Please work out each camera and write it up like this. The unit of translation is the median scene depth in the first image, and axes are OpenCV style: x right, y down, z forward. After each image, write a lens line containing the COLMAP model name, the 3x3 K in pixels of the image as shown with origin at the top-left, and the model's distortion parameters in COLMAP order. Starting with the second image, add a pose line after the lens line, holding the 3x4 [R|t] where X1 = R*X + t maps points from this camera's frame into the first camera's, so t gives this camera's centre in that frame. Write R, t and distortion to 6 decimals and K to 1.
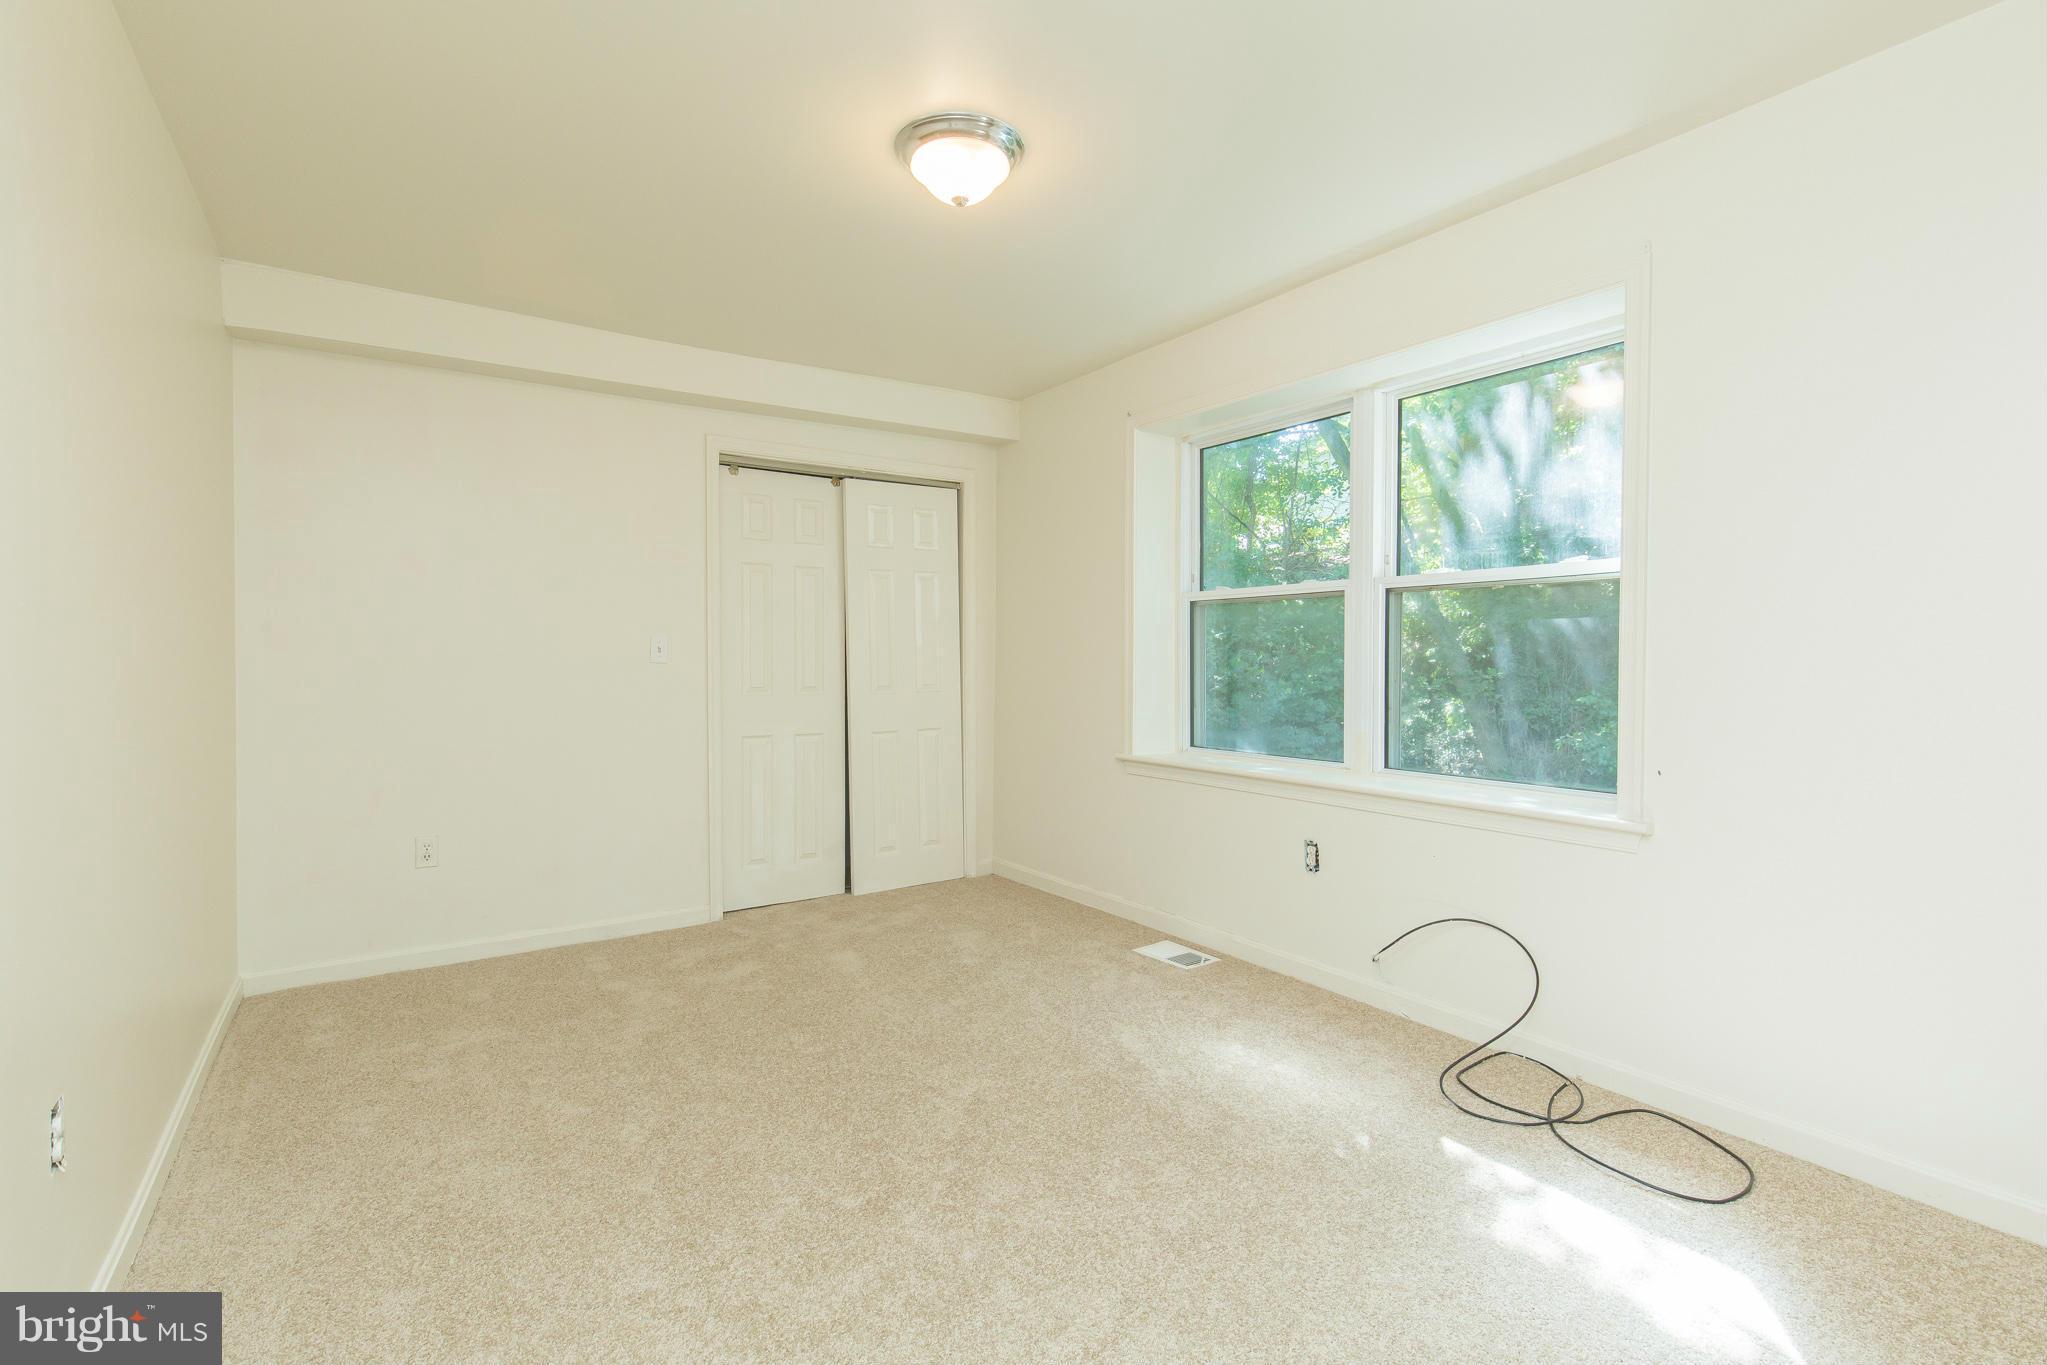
lens RADIAL K [[925.5, 0, 1025.5], [0, 925.5, 674.7], [0, 0, 1]] dist [0.009495, -0.001137]
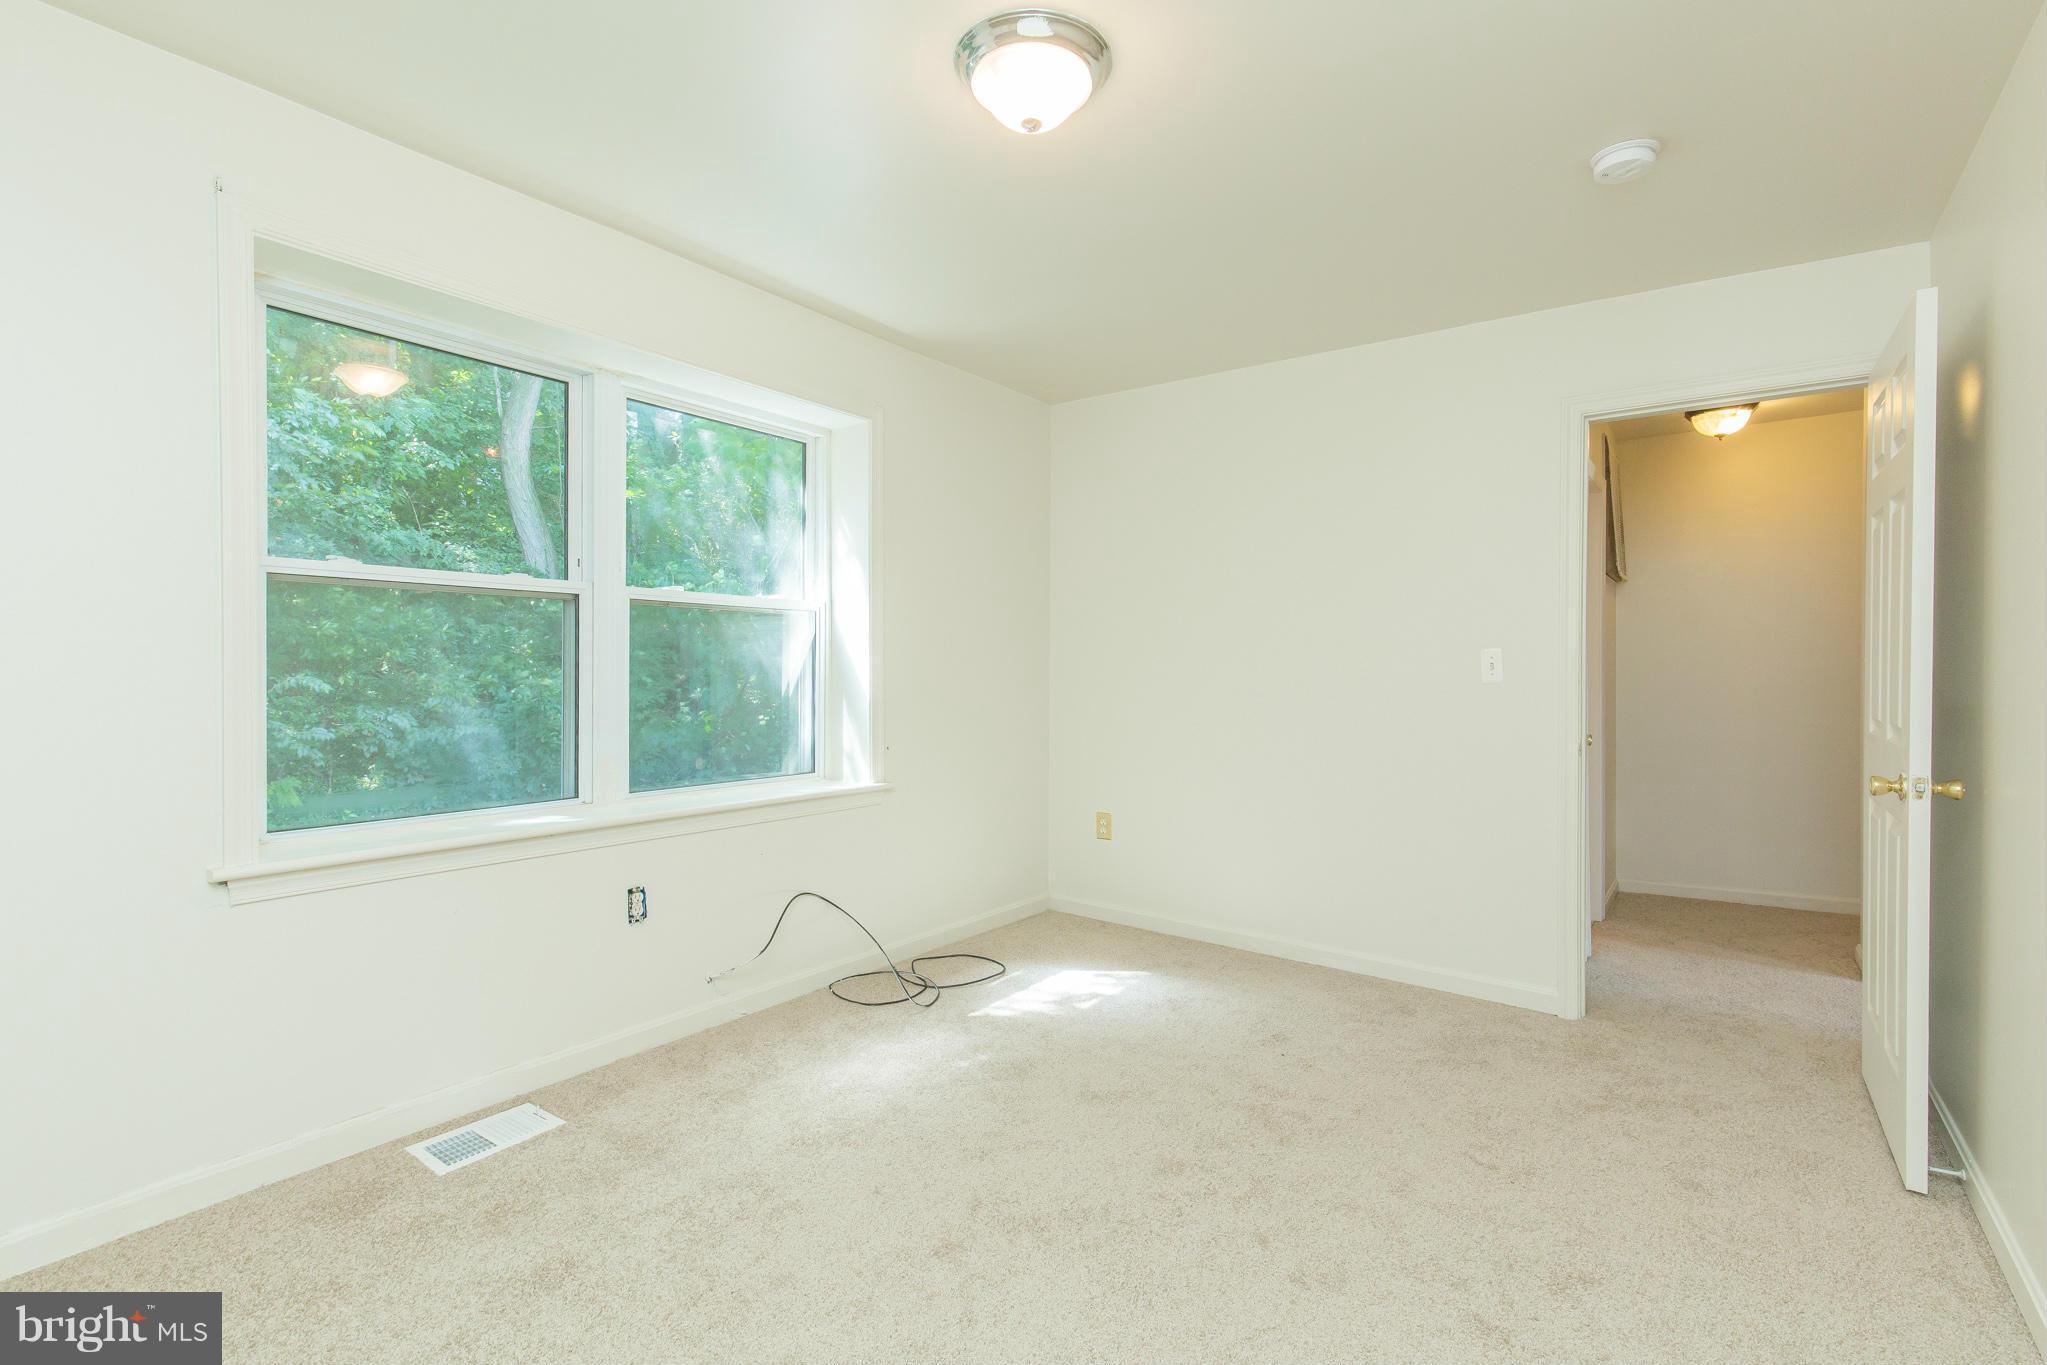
lens RADIAL K [[925.5, 0, 1025.7], [0, 925.5, 676.8], [0, 0, 1]] dist [0.009495, -0.001137]
pose [[-0.324448, -0.007475, 0.945874, -0.621455], [0.016438, 0.999773, 0.013539, -0.021393], [-0.945761, 0.019941, -0.324252, 0.936218]]
